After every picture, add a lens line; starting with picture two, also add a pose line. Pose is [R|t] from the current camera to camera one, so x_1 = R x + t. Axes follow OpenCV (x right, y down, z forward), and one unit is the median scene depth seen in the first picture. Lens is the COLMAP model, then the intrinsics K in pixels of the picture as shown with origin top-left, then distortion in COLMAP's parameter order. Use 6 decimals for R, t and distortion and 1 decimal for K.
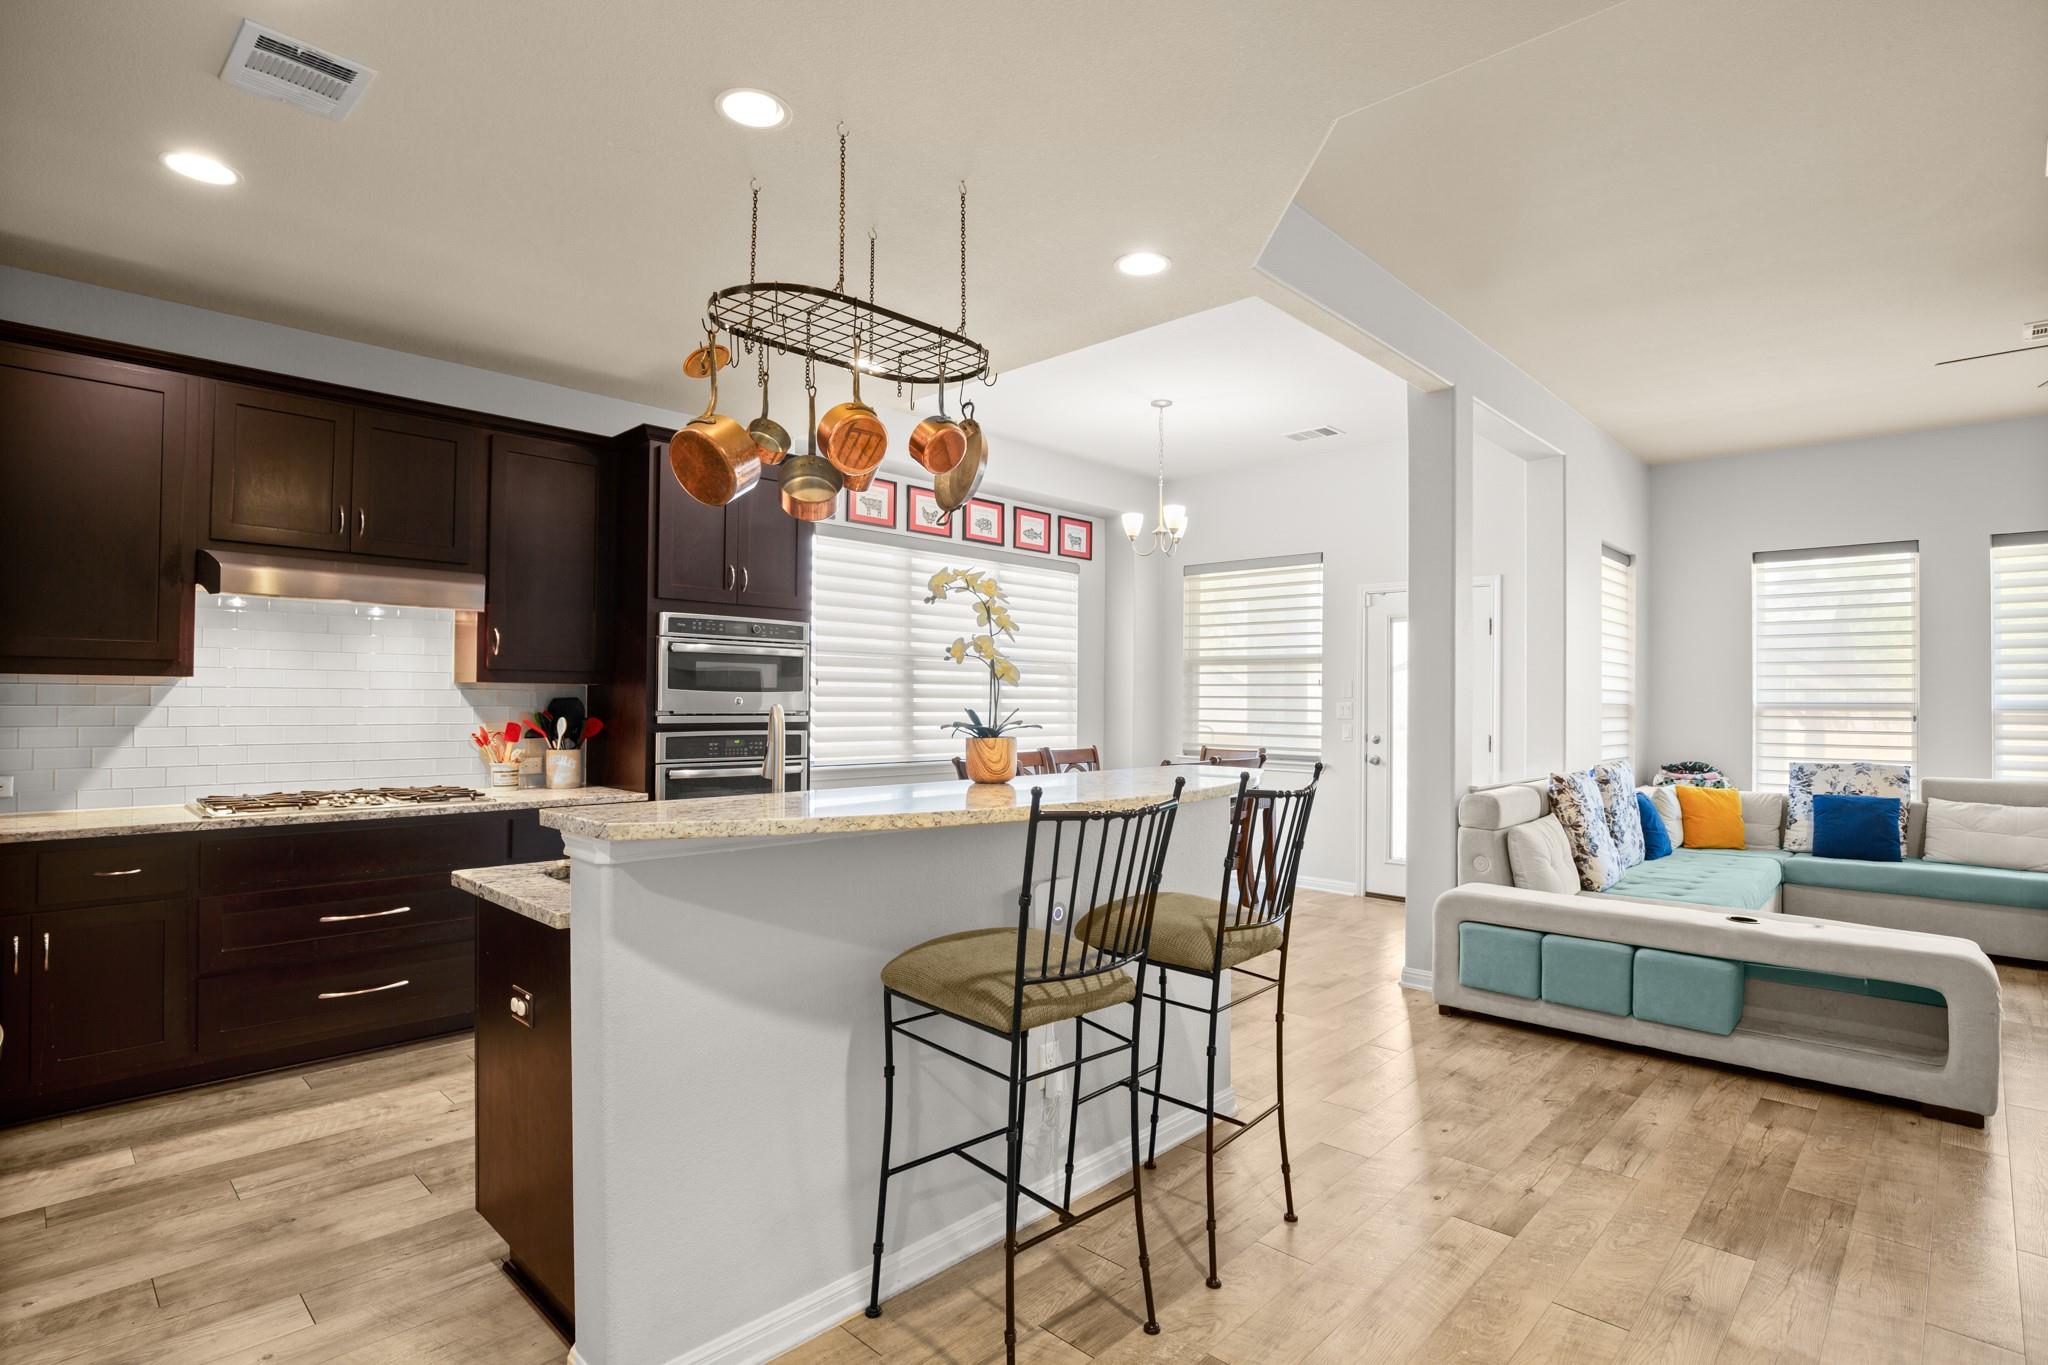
lens RADIAL K [[1014.3, 0, 1034.4], [0, 1014.3, 689.4], [0, 0, 1]] dist [-0.023590, -0.000506]
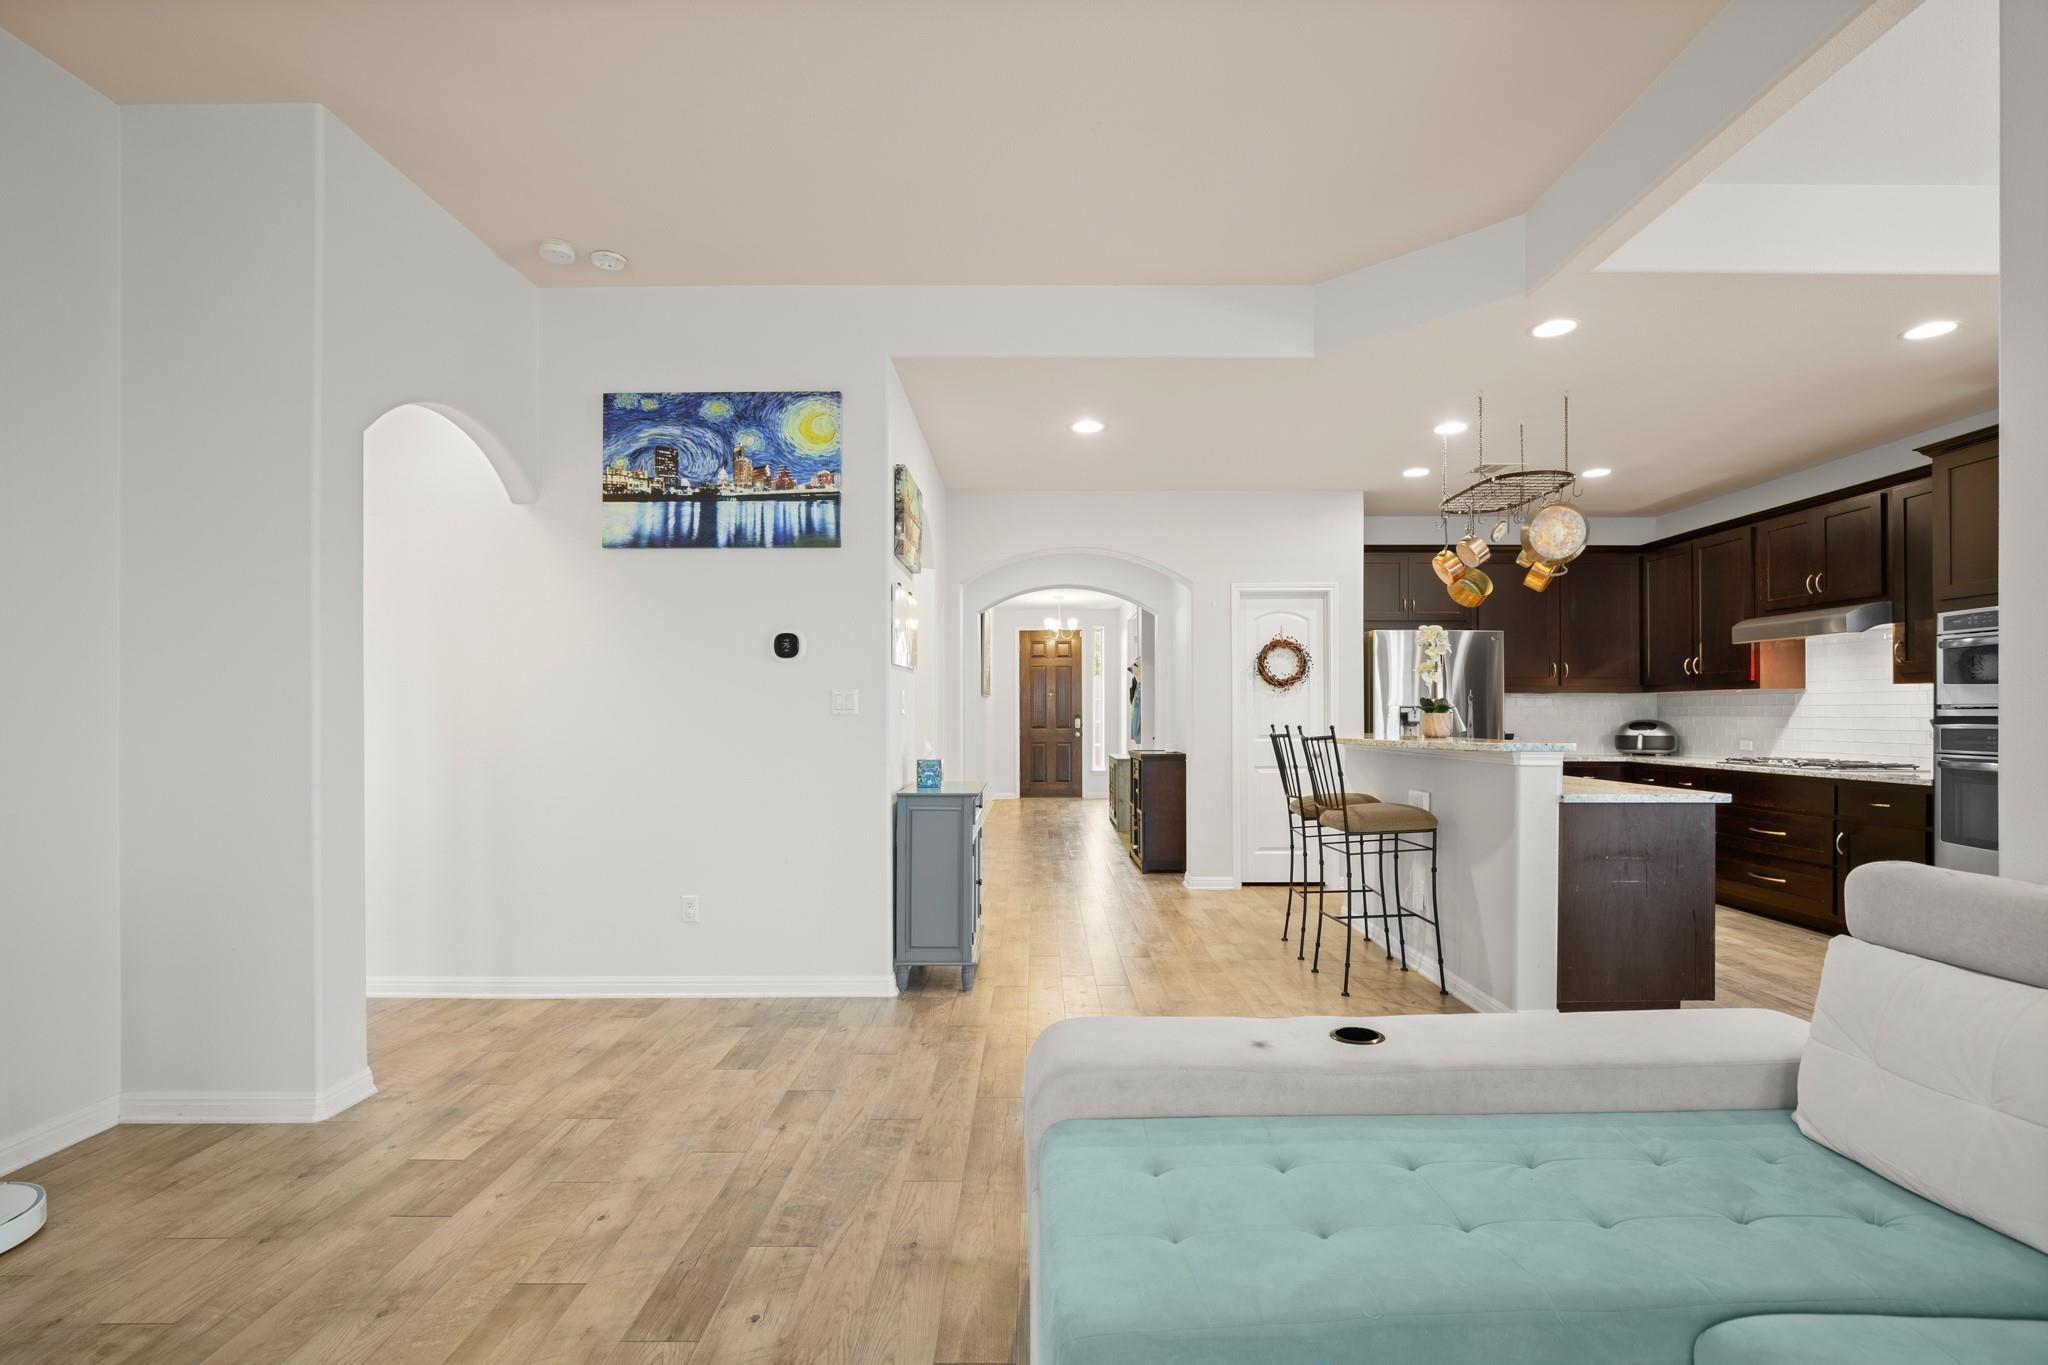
lens RADIAL K [[936.5, 0, 1034.3], [0, 936.5, 714.4], [0, 0, 1]] dist [-0.023140, 0.005610]
pose [[-0.729273, -0.008241, -0.684173, 0.705574], [0.000416, 0.999922, -0.012488, 0.030399], [0.684223, -0.009392, -0.729212, 0.736112]]
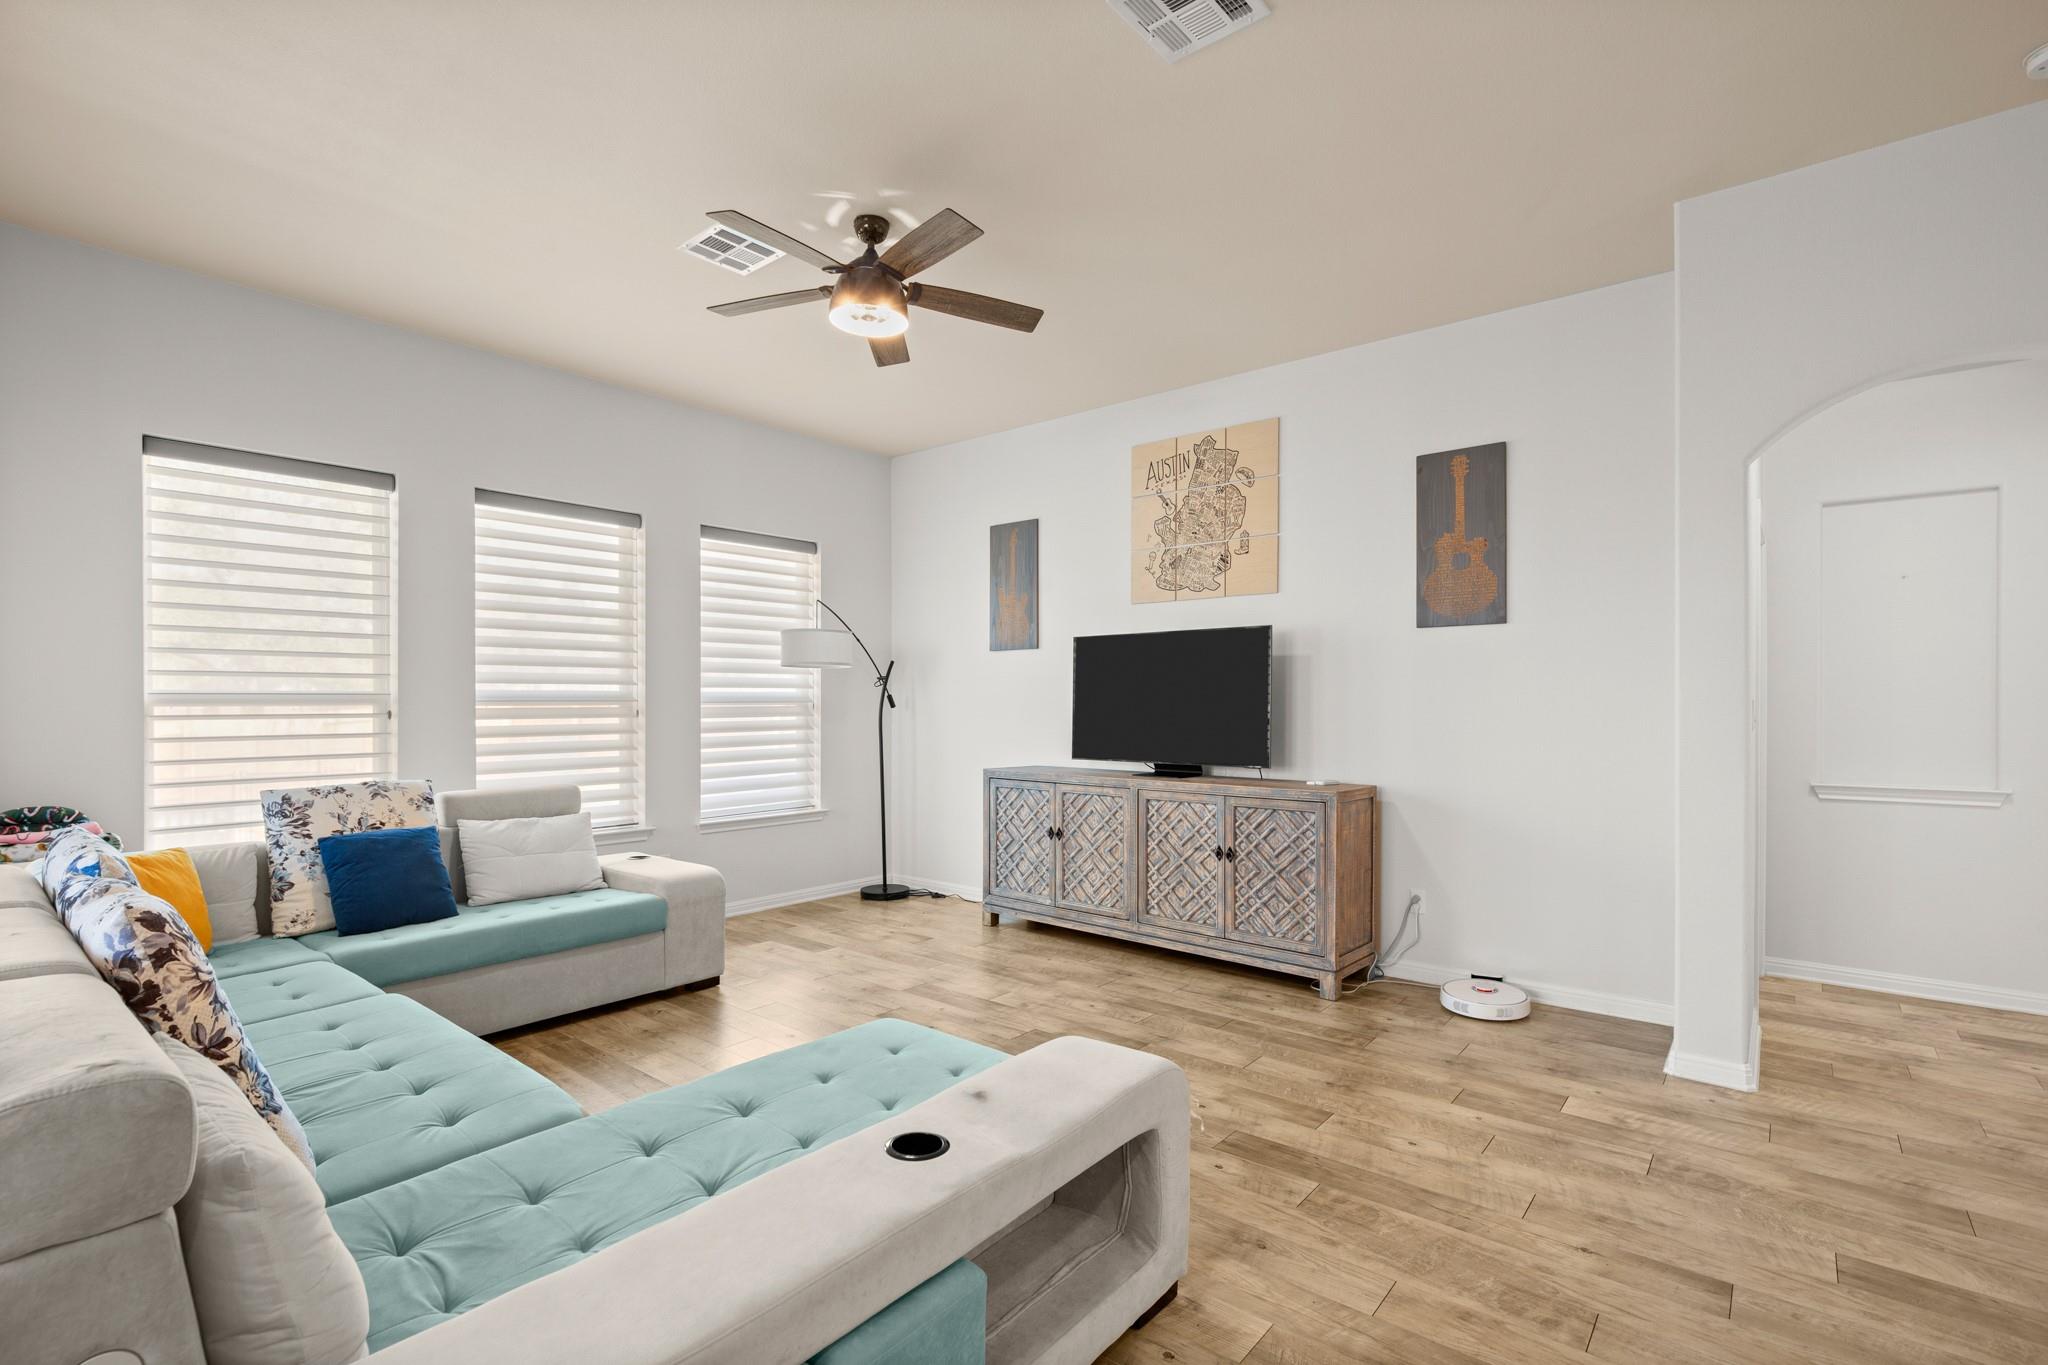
lens RADIAL K [[936.5, 0, 1036.6], [0, 936.5, 704.5], [0, 0, 1]] dist [-0.023140, 0.005610]
pose [[-0.073211, -0.009762, 0.997269, 0.157743], [-0.009104, 0.999917, 0.009120, 0.010999], [-0.997275, -0.008411, -0.073294, 0.568919]]
